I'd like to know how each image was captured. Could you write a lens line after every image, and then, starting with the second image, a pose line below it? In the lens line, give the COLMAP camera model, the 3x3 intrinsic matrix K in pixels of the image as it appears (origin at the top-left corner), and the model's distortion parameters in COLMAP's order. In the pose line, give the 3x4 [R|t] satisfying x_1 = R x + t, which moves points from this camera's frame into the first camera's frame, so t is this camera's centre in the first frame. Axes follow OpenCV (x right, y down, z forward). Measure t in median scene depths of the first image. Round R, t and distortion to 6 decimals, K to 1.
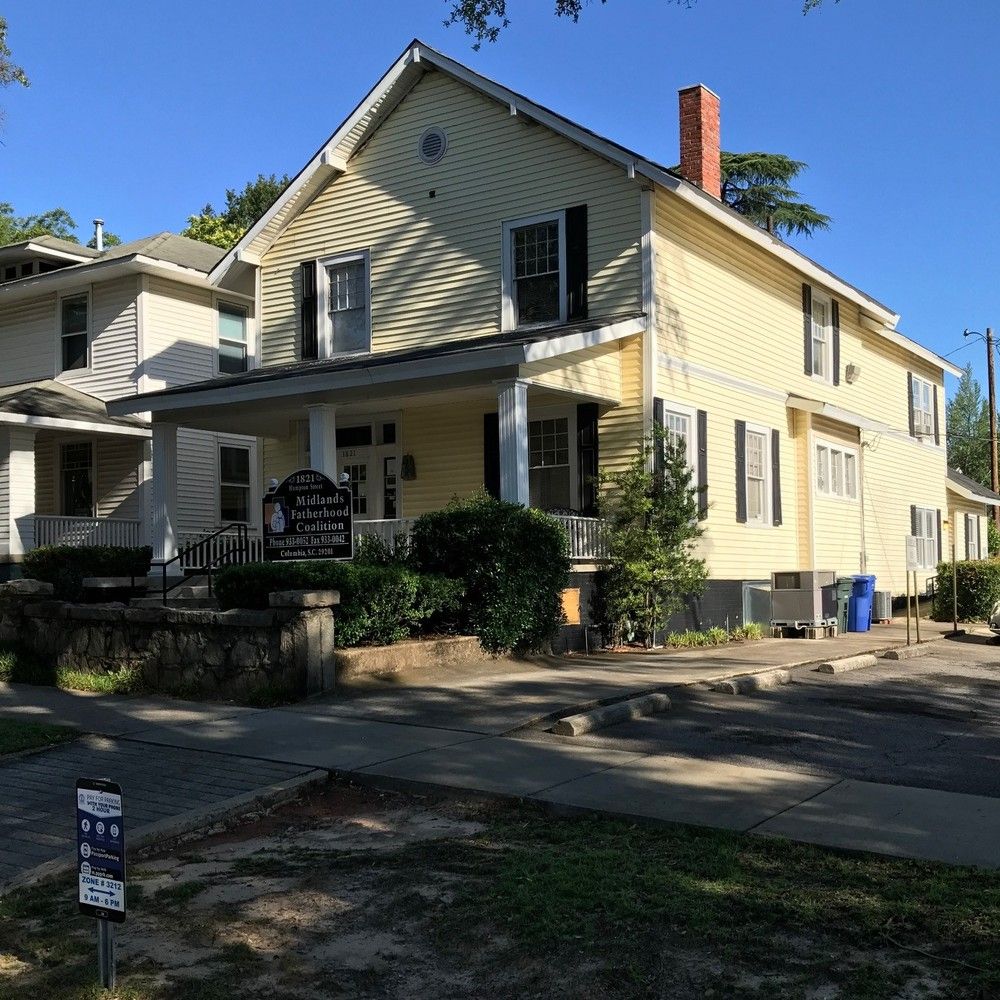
lens RADIAL K [[1217.7, 0, 565.4], [0, 1217.7, 566.8], [0, 0, 1]] dist [0.089686, -0.302071]
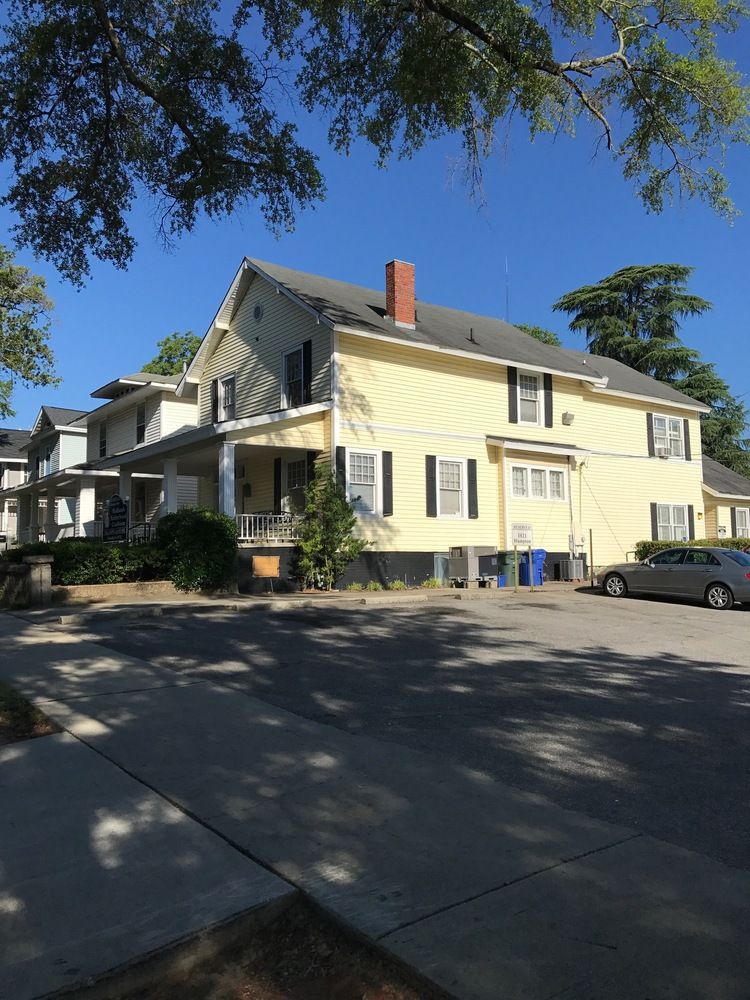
lens RADIAL K [[806.5, 0, 375.0], [0, 806.5, 500.0], [0, 0, 1]] dist [0.066022, -0.000110]
pose [[0.936797, -0.028103, -0.348743, 0.491221], [0.006116, 0.997932, -0.063990, 0.010577], [0.349820, 0.057813, 0.935031, -0.046375]]
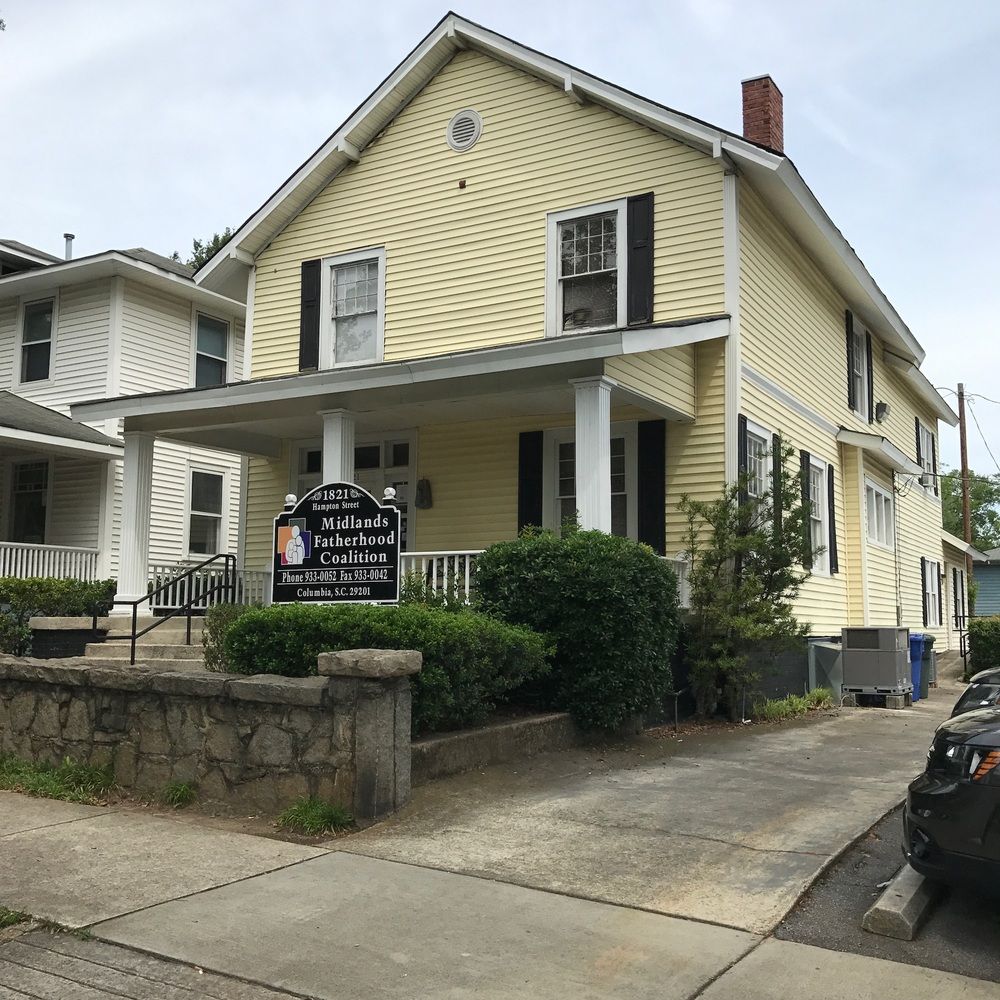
lens RADIAL K [[1102.7, 0, 500.0], [0, 1102.7, 500.0], [0, 0, 1]] dist [0.026149, -0.041013]
pose [[0.999302, 0.027396, 0.025379, -0.100524], [-0.024760, 0.994786, -0.098933, -0.002650], [-0.027957, 0.098235, 0.994770, 0.248236]]
